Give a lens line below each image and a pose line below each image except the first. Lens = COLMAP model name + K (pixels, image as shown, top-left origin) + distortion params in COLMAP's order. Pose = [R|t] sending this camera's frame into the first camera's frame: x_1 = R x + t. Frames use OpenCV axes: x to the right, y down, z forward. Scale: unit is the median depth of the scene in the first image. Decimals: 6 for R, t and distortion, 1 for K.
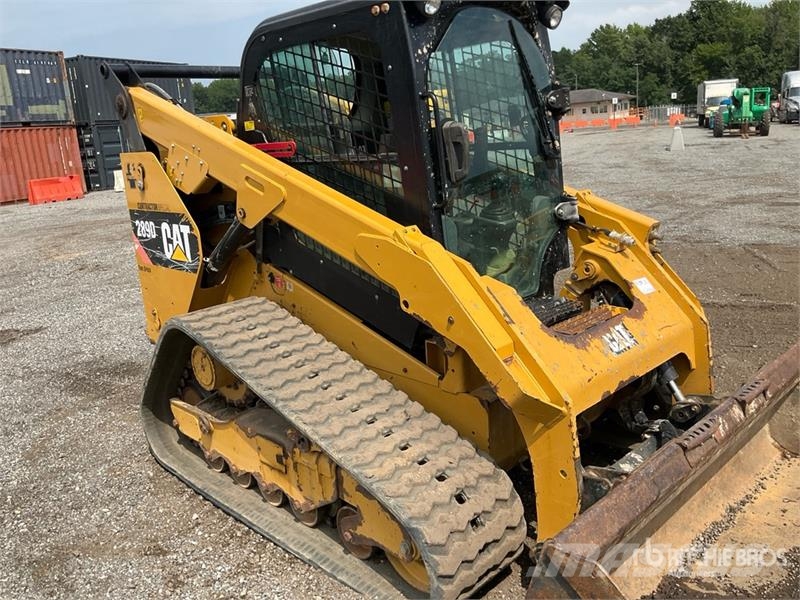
lens RADIAL K [[661.7, 0, 402.8], [0, 661.7, 298.4], [0, 0, 1]] dist [0.104767, -0.215319]
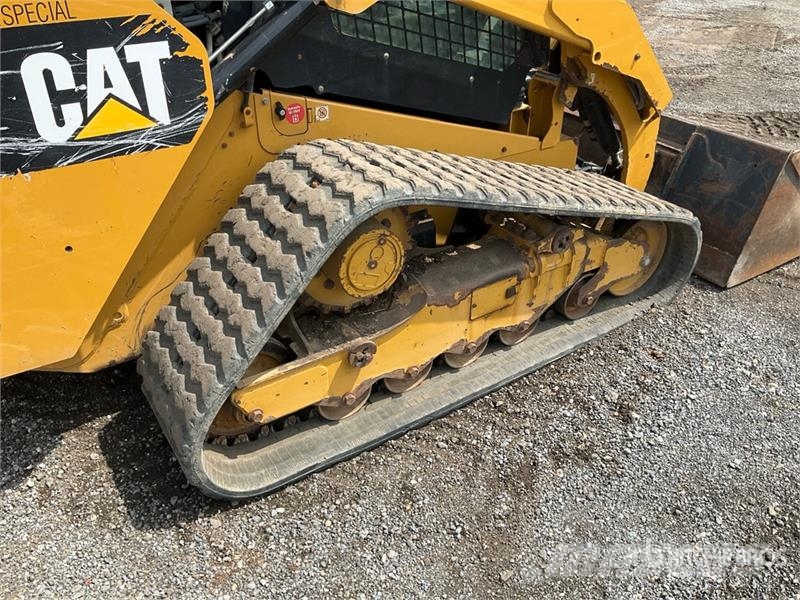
lens RADIAL K [[662.4, 0, 390.7], [0, 662.4, 302.3], [0, 0, 1]] dist [0.082930, -0.153342]
pose [[0.195502, -0.465646, 0.863107, -0.899802], [0.215477, 0.878979, 0.425401, -0.132244], [-0.956739, 0.102813, 0.272178, 0.869571]]
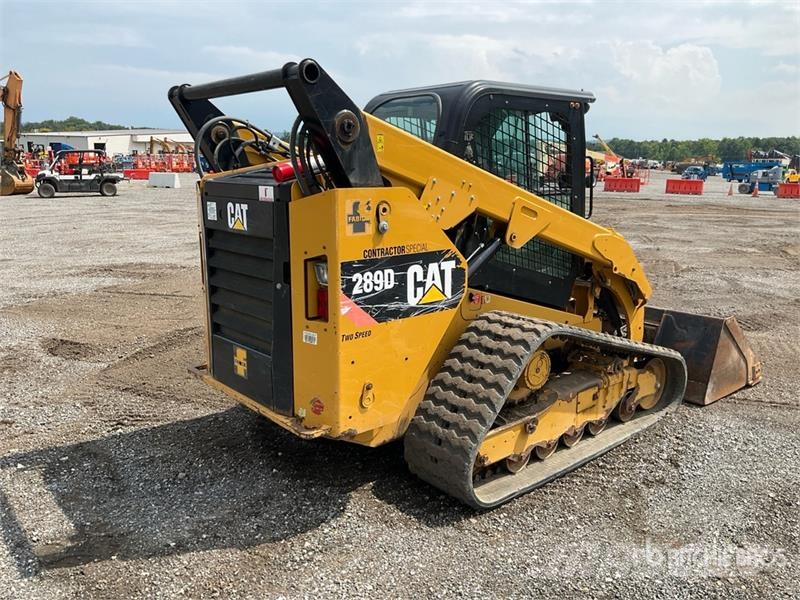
lens RADIAL K [[661.7, 0, 402.8], [0, 661.7, 298.4], [0, 0, 1]] dist [0.104767, -0.215319]
pose [[0.061193, -0.138141, 0.988520, -1.529789], [0.232332, 0.965144, 0.120492, -0.223004], [-0.970710, 0.222292, 0.091155, 1.163596]]
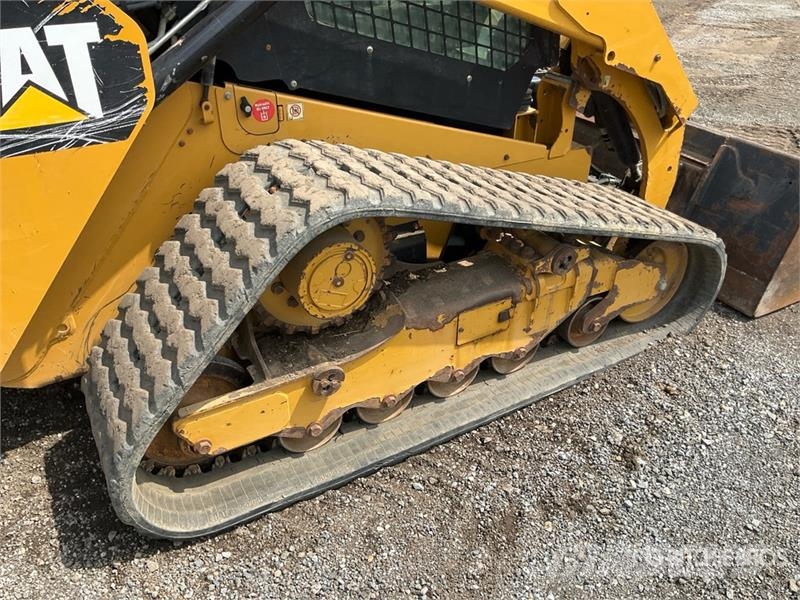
lens RADIAL K [[662.3, 0, 390.5], [0, 662.3, 299.4], [0, 0, 1]] dist [0.057247, -0.095368]
pose [[0.253078, -0.446516, 0.858239, -0.810488], [0.202769, 0.891896, 0.404234, -0.100619], [-0.945958, 0.071722, 0.316259, 0.836056]]
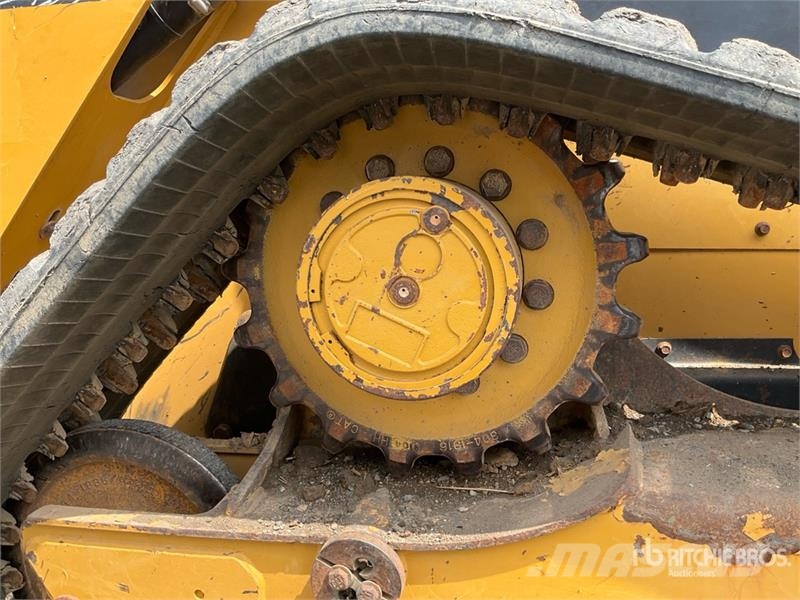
lens RADIAL K [[661.7, 0, 402.8], [0, 661.7, 298.4], [0, 0, 1]] dist [0.104767, -0.215319]
pose [[0.806092, -0.019874, 0.591456, -0.443648], [0.094567, 0.990919, -0.095589, 0.137829], [-0.584185, 0.132986, 0.800651, 0.886337]]
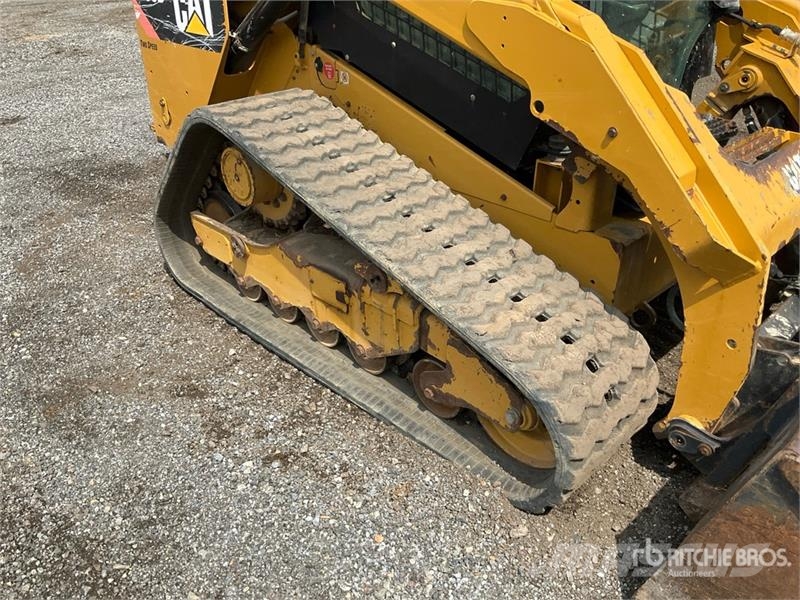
lens RADIAL K [[655.4, 0, 403.3], [0, 655.4, 302.9], [0, 0, 1]] dist [0.106369, -0.211696]
pose [[0.997810, 0.055061, 0.036647, -0.129432], [-0.062968, 0.960368, 0.271531, 0.022548], [-0.020244, -0.273244, 0.961732, 0.205929]]
